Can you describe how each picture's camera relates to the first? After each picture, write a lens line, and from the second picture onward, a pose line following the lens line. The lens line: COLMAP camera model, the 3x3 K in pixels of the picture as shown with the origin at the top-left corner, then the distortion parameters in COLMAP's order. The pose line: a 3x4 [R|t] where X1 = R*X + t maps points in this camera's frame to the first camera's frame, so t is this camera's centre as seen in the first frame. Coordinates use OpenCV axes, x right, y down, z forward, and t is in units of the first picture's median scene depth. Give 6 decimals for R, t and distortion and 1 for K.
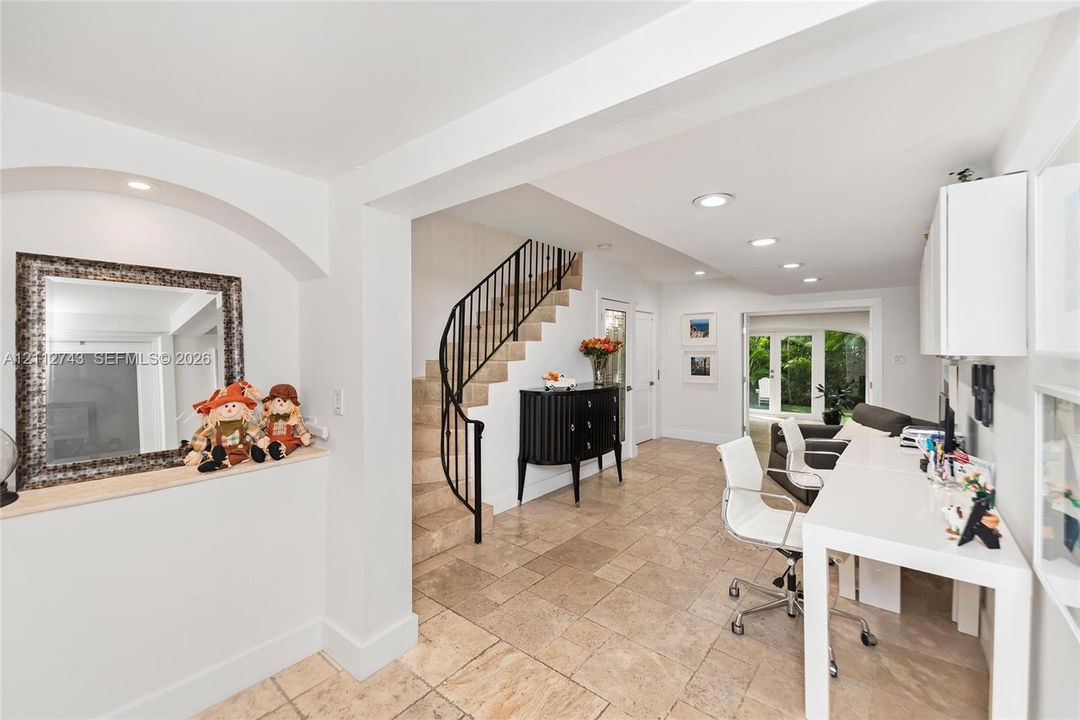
lens RADIAL K [[516.8, 0, 536.6], [0, 516.8, 347.2], [0, 0, 1]] dist [0.046017, -0.027307]
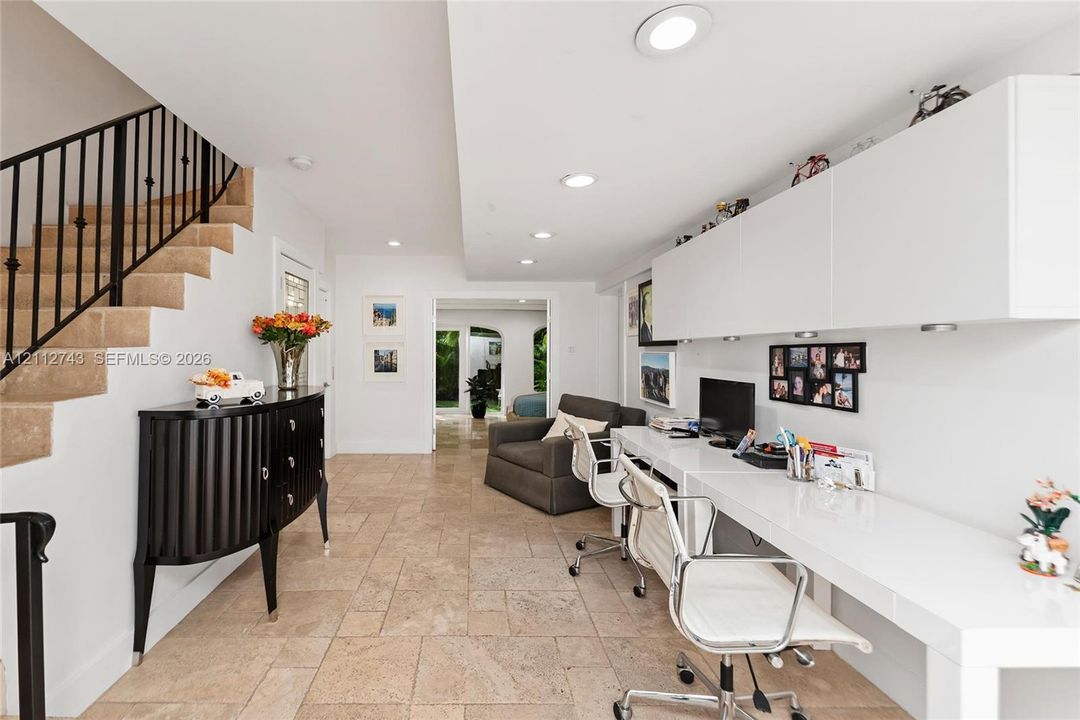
lens RADIAL K [[516.8, 0, 536.6], [0, 516.8, 347.2], [0, 0, 1]] dist [0.046017, -0.027307]
pose [[0.756569, -0.000338, 0.653913, -0.063694], [-0.000479, 0.999999, 0.001072, 0.023207], [-0.653913, -0.001125, 0.756569, 0.375335]]
